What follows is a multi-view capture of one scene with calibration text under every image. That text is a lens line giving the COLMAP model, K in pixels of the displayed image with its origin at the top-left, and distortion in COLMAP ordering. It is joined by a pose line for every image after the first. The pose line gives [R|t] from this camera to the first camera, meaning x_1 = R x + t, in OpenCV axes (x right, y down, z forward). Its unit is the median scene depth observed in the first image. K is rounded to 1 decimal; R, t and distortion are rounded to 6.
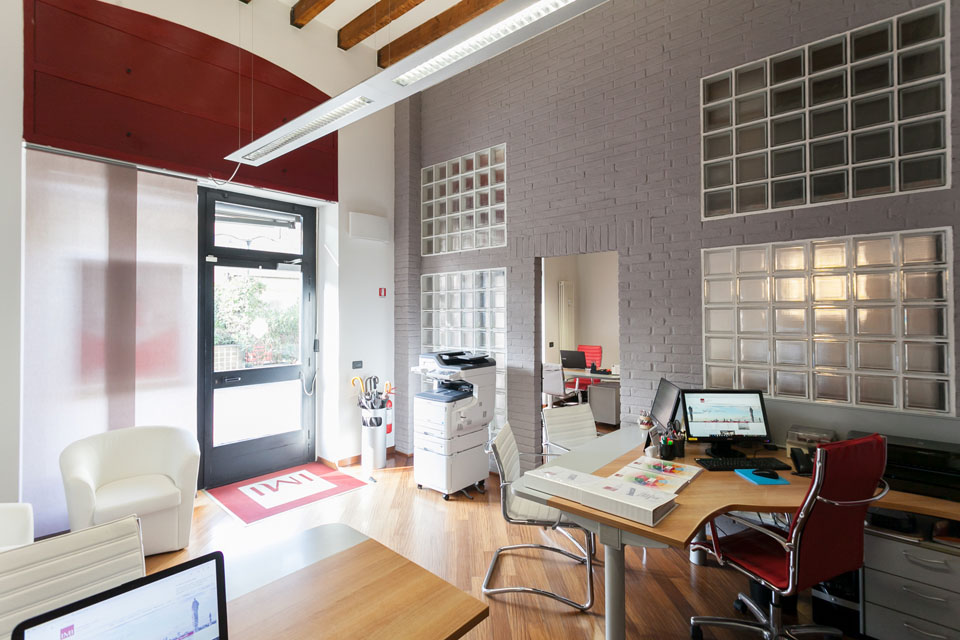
lens RADIAL K [[443.7, 0, 473.0], [0, 443.7, 304.9], [0, 0, 1]] dist [0.009203, 0.000794]
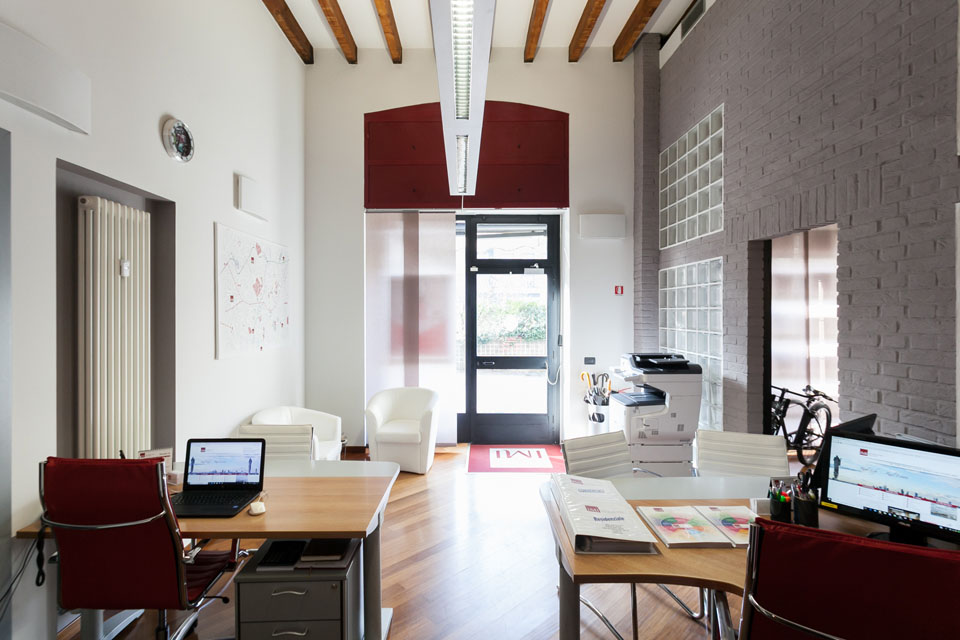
lens RADIAL K [[451.9, 0, 477.0], [0, 451.9, 309.7], [0, 0, 1]] dist [0.001319, 0.001108]
pose [[0.681307, 0.002274, -0.731995, 0.392250], [0.009979, 0.999873, 0.012394, -0.000646], [0.731930, -0.015749, 0.681198, 0.103720]]
